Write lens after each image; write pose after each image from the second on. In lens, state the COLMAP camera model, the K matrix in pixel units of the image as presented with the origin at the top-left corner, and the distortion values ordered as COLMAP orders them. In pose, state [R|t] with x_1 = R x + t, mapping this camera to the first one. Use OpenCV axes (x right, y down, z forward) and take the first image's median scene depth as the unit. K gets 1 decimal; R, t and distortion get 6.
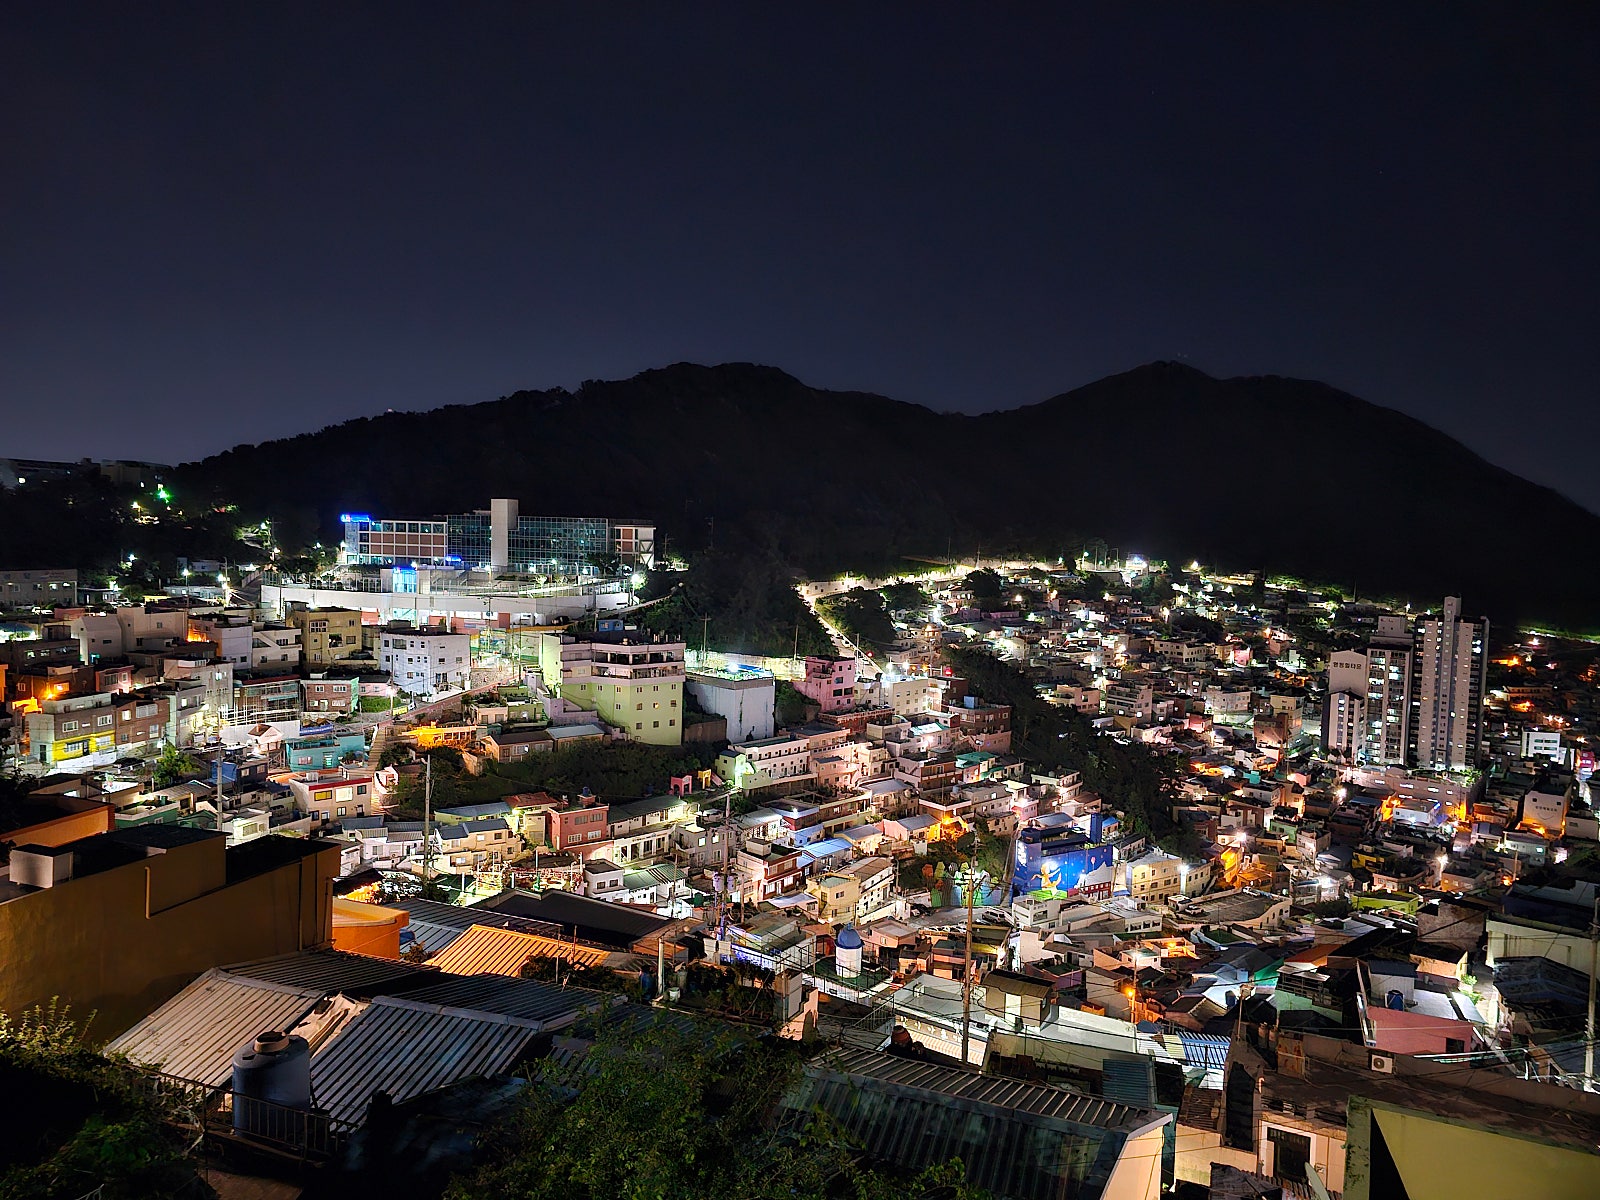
lens RADIAL K [[1105.9, 0, 793.2], [0, 1105.9, 615.5], [0, 0, 1]] dist [0.093655, -0.100371]
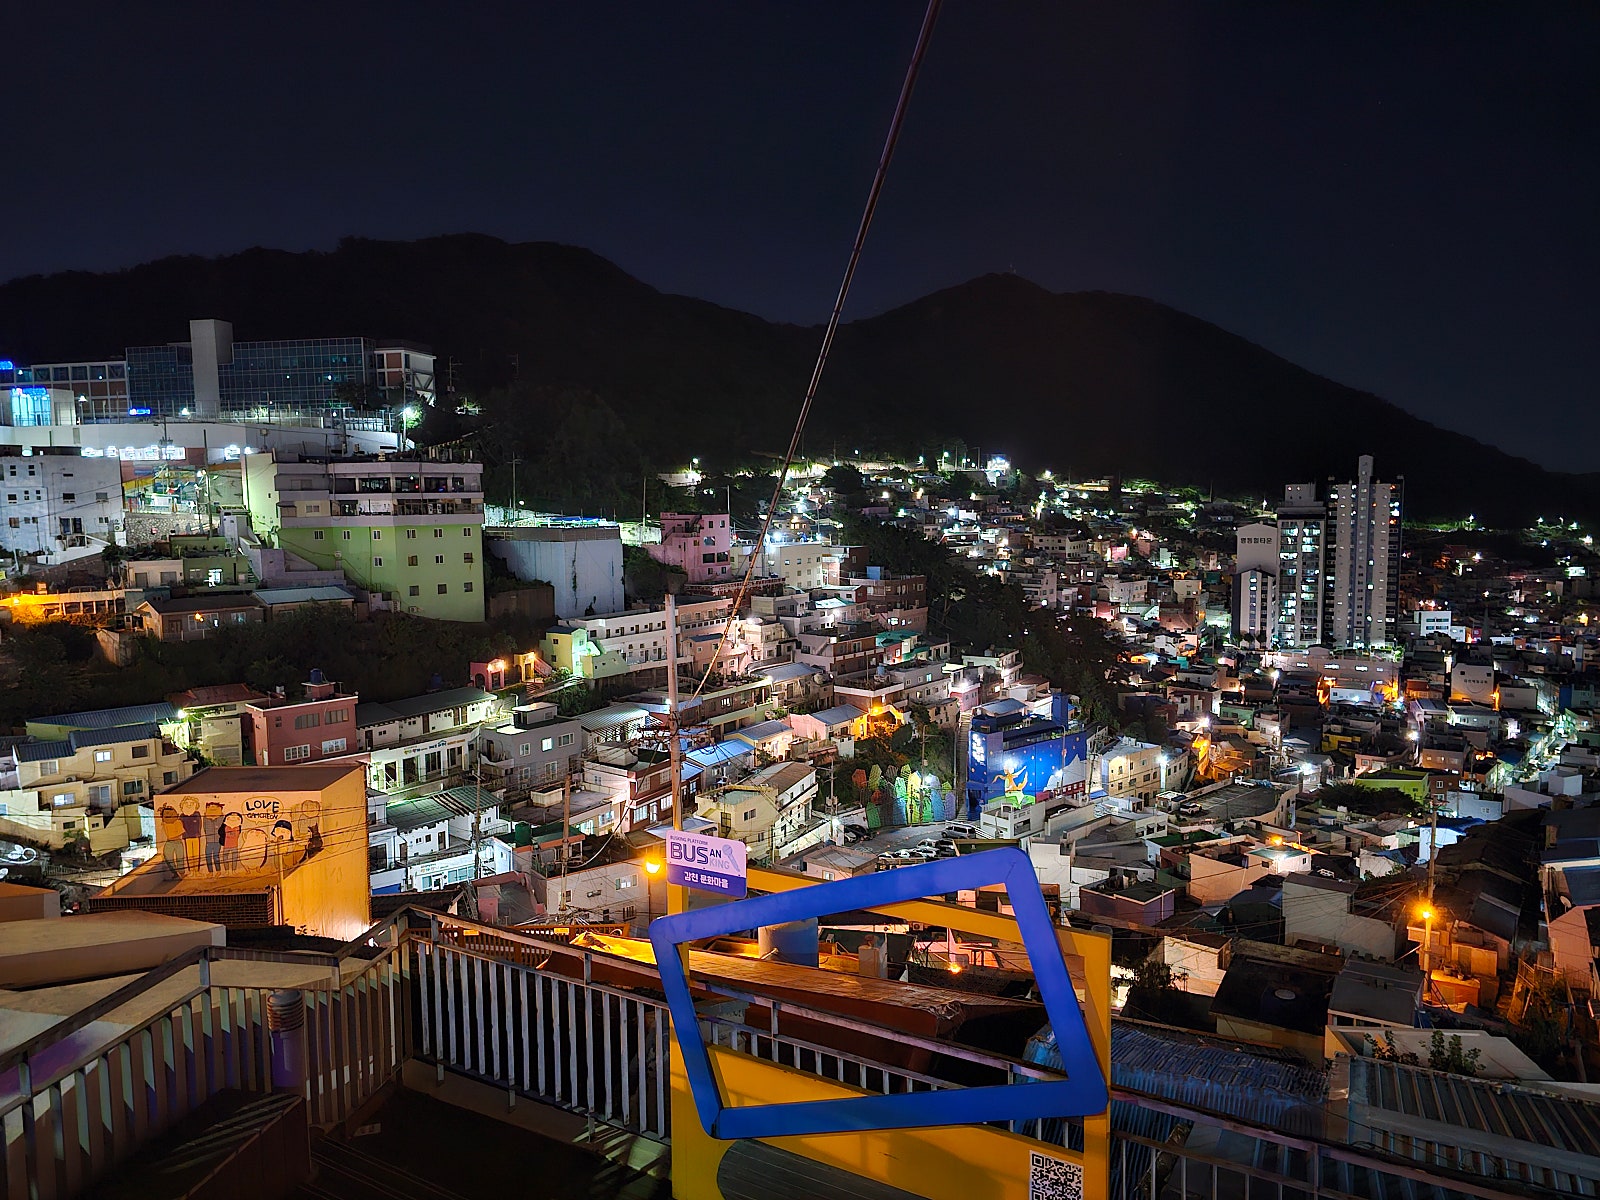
lens RADIAL K [[1105.9, 0, 793.2], [0, 1105.9, 615.5], [0, 0, 1]] dist [0.093655, -0.100371]
pose [[0.986079, -0.051506, 0.158101, -0.021607], [0.046587, 0.998312, 0.034668, 0.086360], [-0.159619, -0.026820, 0.986814, 0.274642]]
